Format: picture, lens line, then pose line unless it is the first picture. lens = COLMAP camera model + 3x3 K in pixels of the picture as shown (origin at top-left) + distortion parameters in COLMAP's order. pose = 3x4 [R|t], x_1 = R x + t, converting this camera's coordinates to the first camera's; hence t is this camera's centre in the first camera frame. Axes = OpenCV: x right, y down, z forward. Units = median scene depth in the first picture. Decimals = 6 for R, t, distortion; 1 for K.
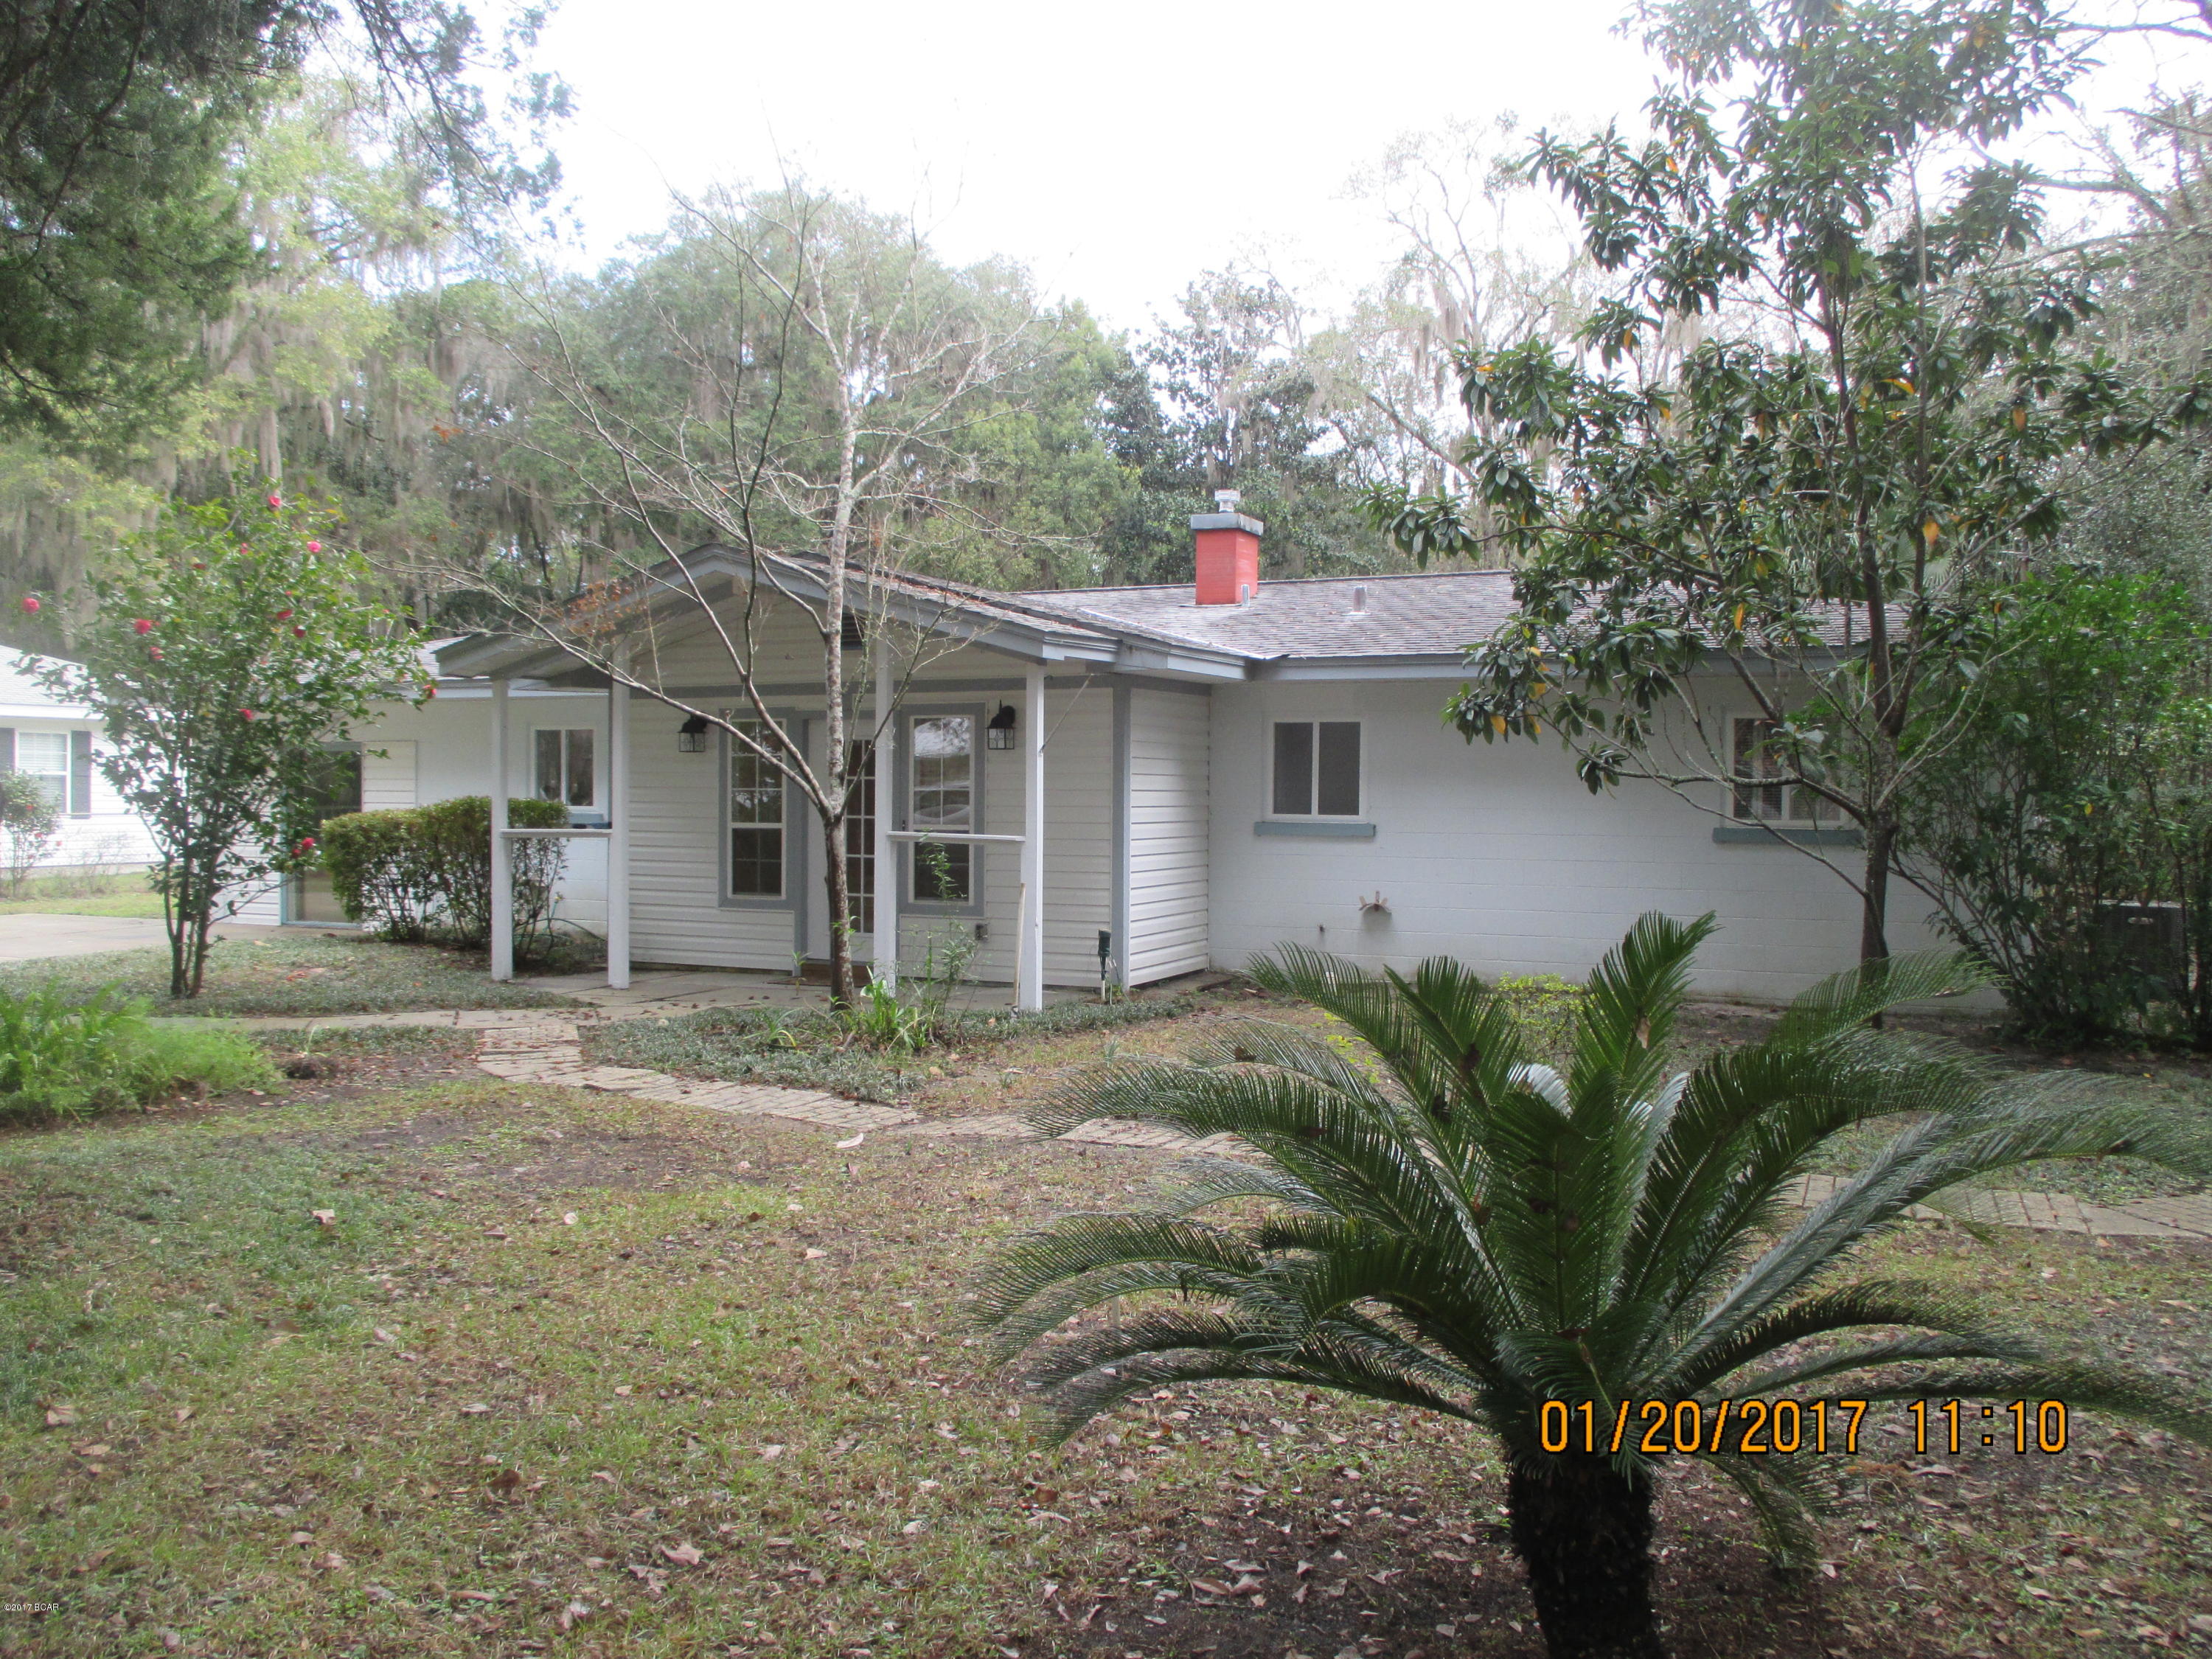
lens RADIAL K [[1804.2, 0, 1102.5], [0, 1804.2, 835.1], [0, 0, 1]] dist [-0.032891, -0.000406]
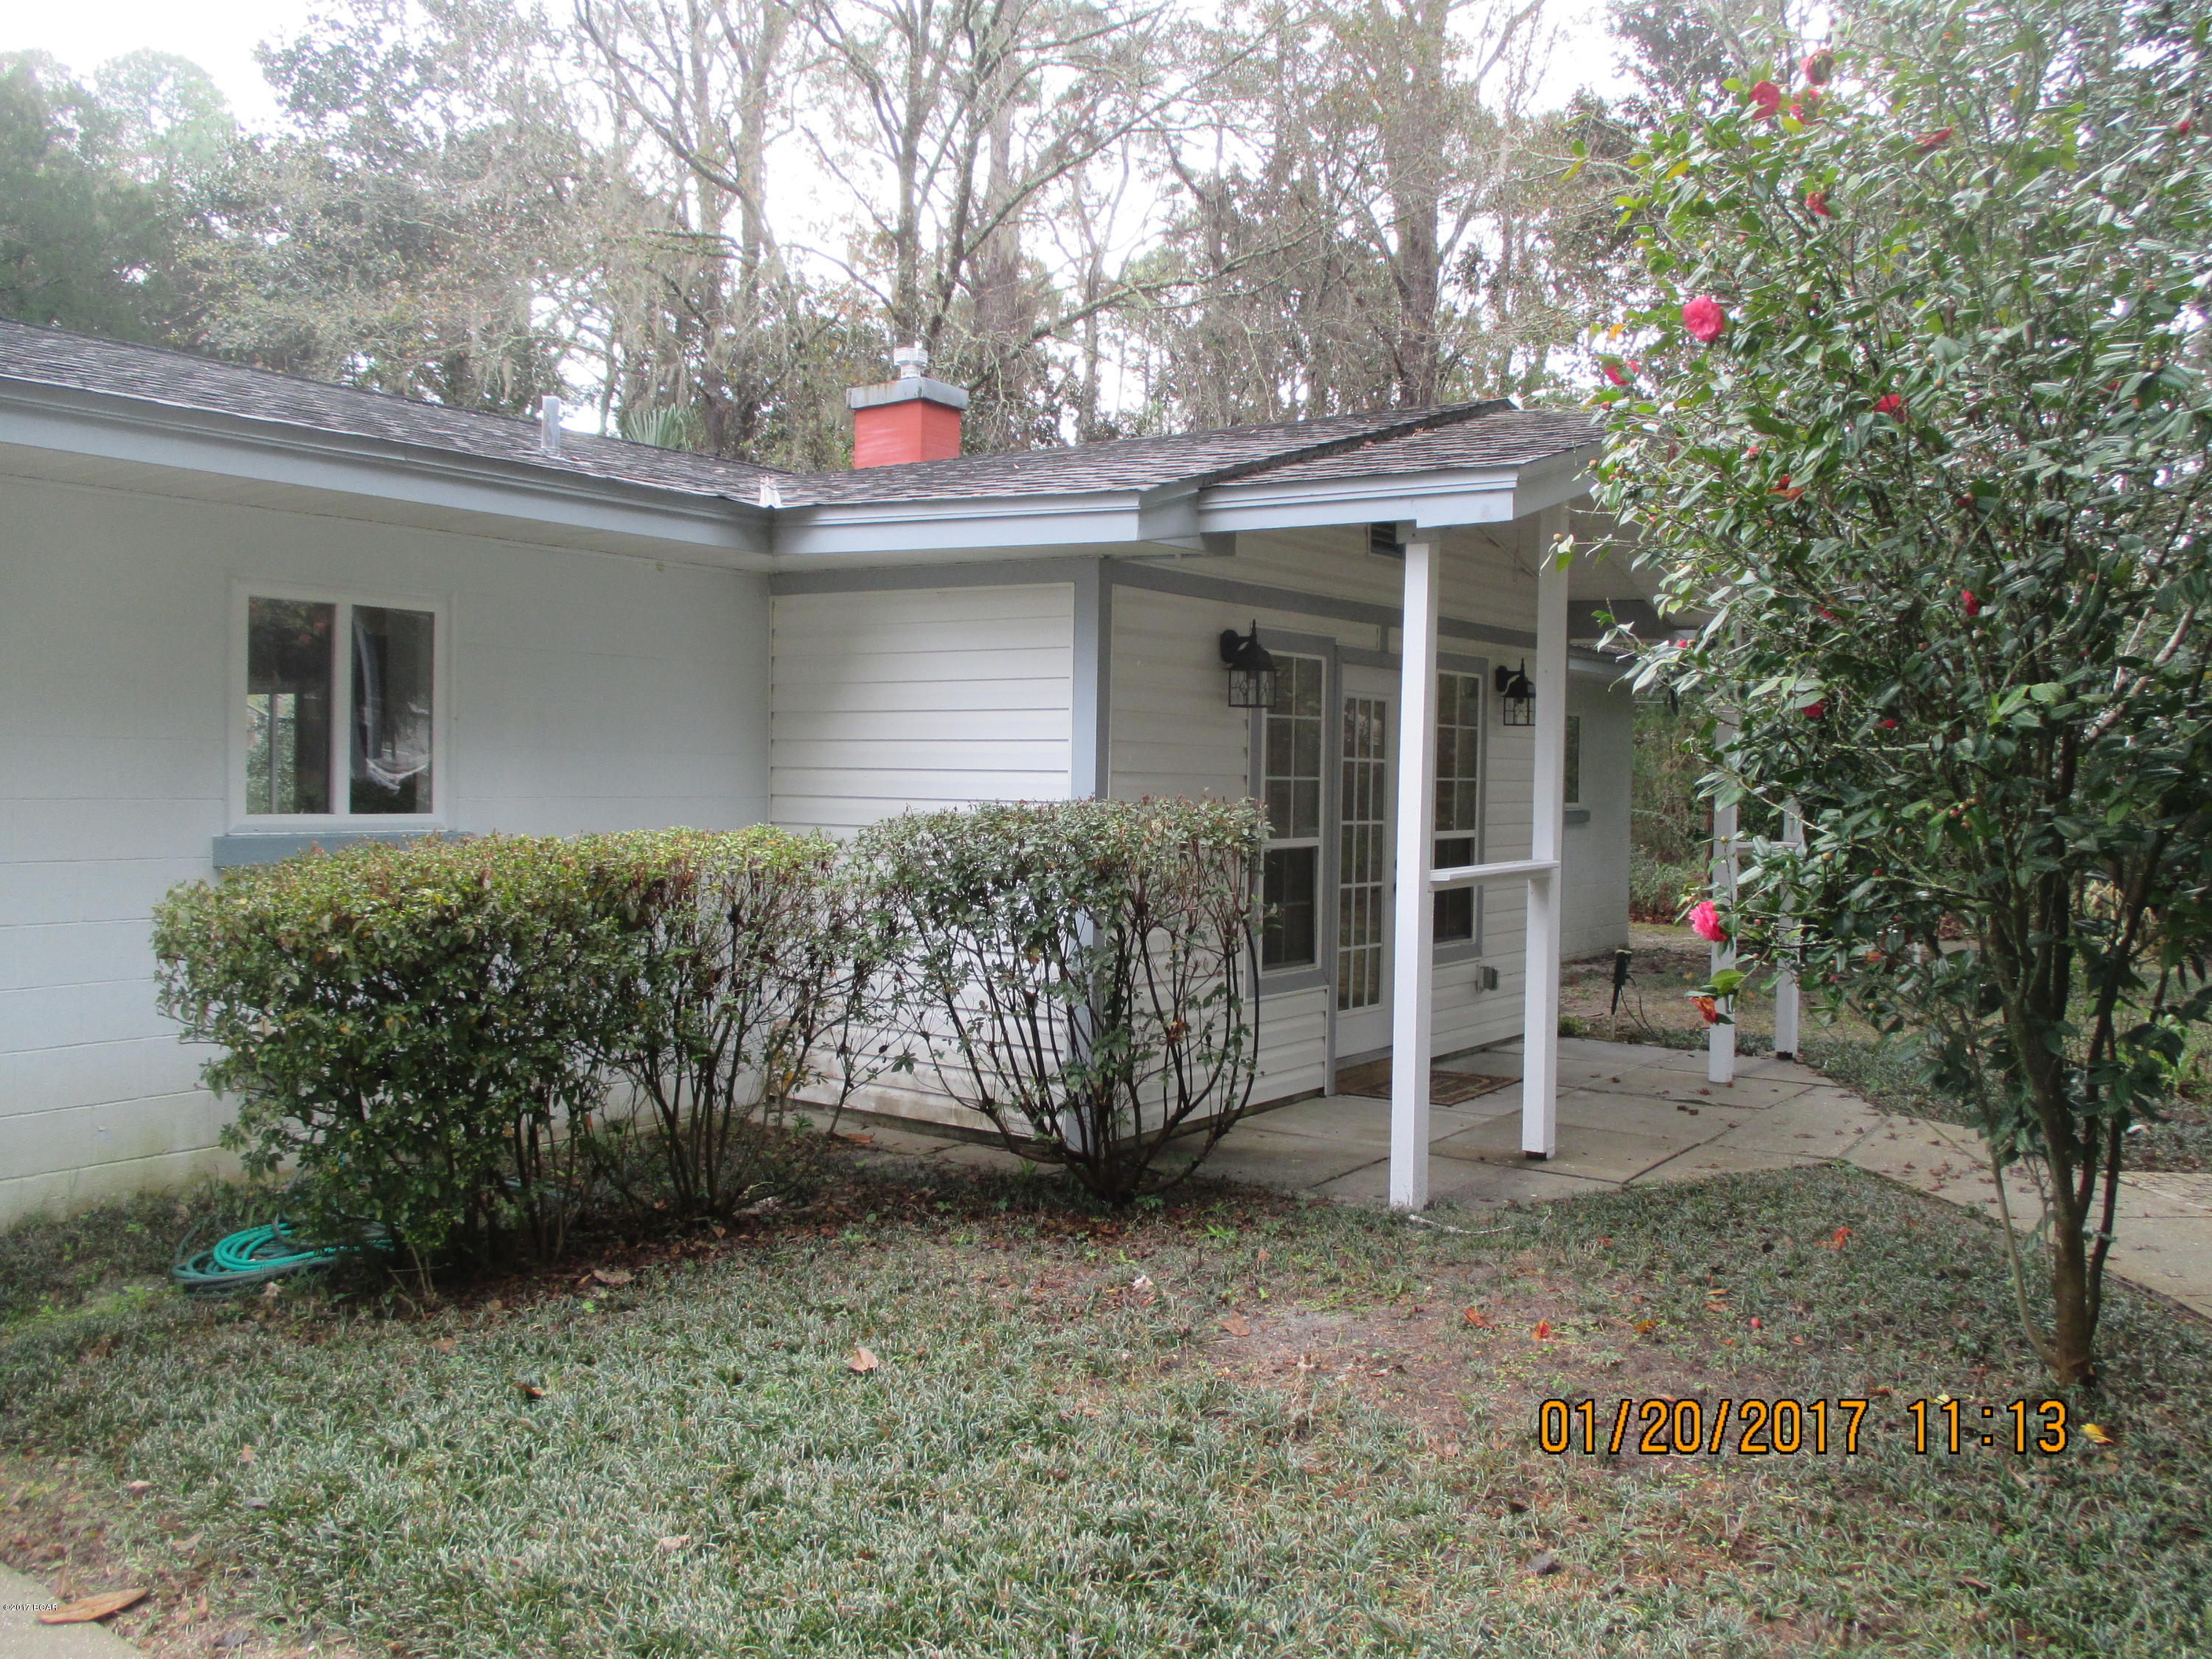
lens RADIAL K [[1844.2, 0, 1106.0], [0, 1844.2, 829.5], [0, 0, 1]] dist [-0.034587, -0.000846]
pose [[0.186320, -0.028107, 0.982087, -0.768469], [0.017151, 0.999531, 0.025352, -0.024753], [-0.982339, 0.012120, 0.186715, 0.955595]]
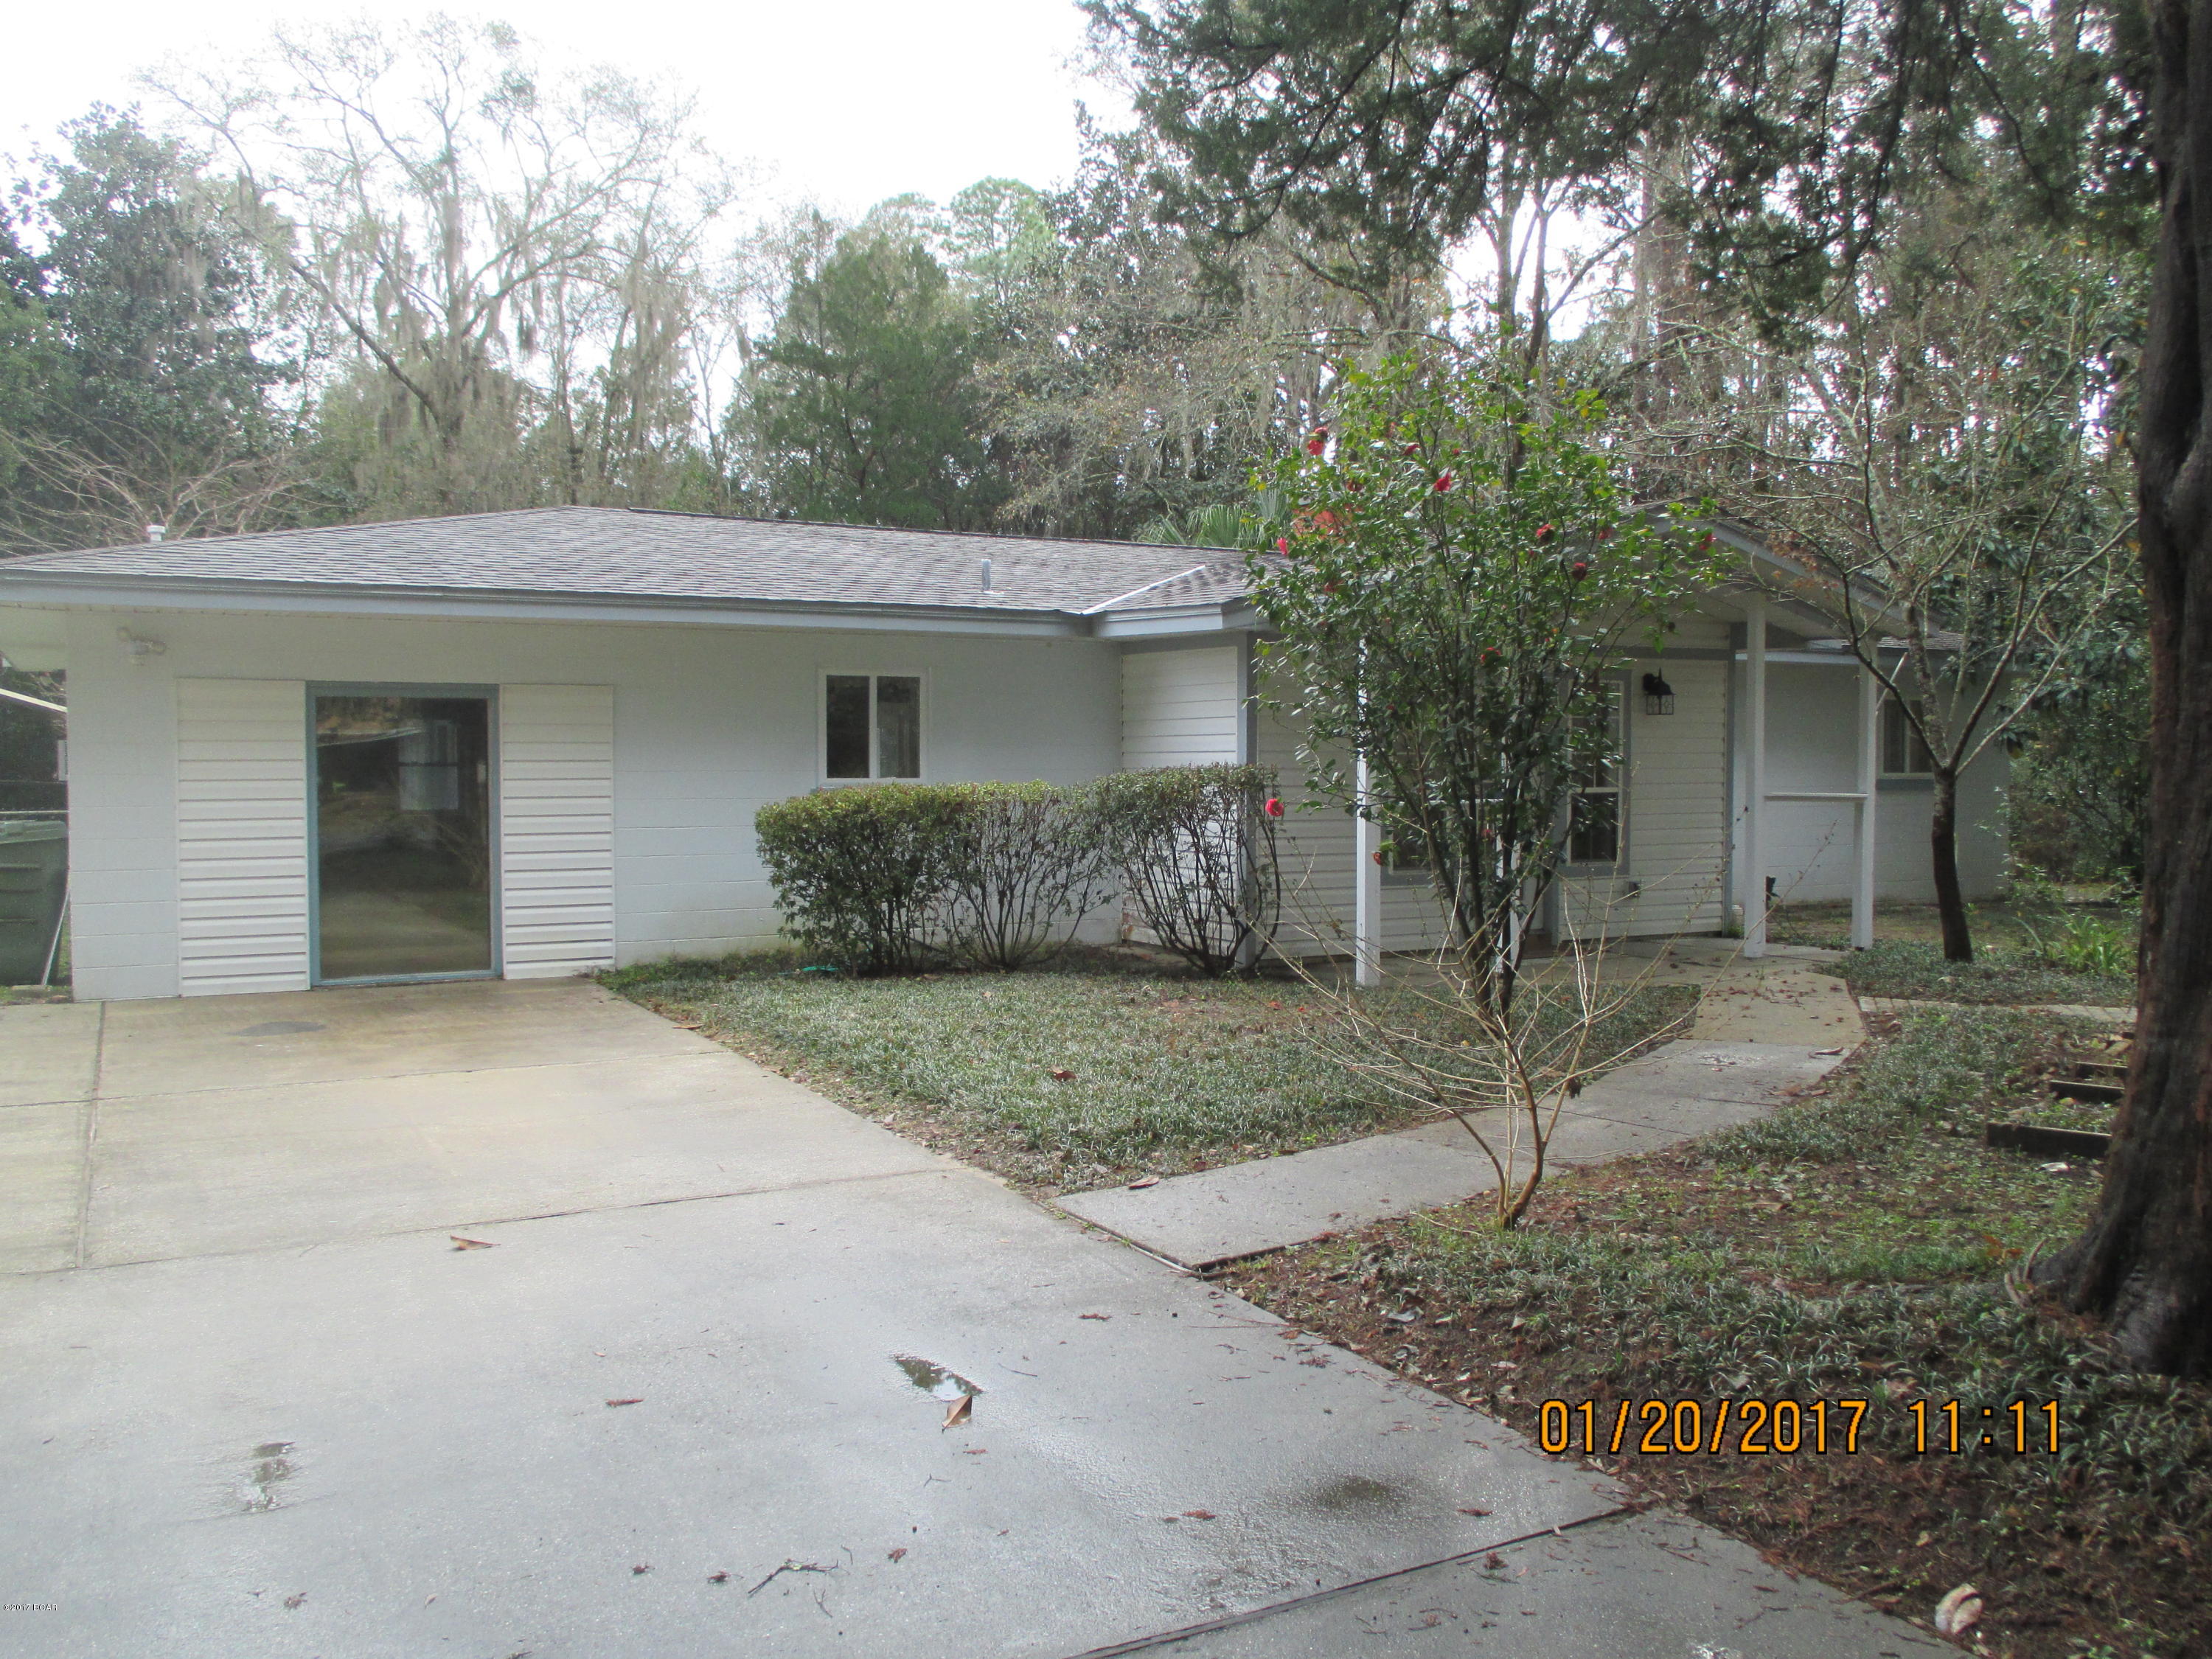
lens RADIAL K [[1844.2, 0, 1106.0], [0, 1844.2, 829.5], [0, 0, 1]] dist [-0.034587, -0.000846]
pose [[0.594597, -0.031673, 0.803400, -1.039629], [0.025813, 0.999461, 0.020298, -0.010007], [-0.803610, 0.008669, 0.595093, 0.575795]]
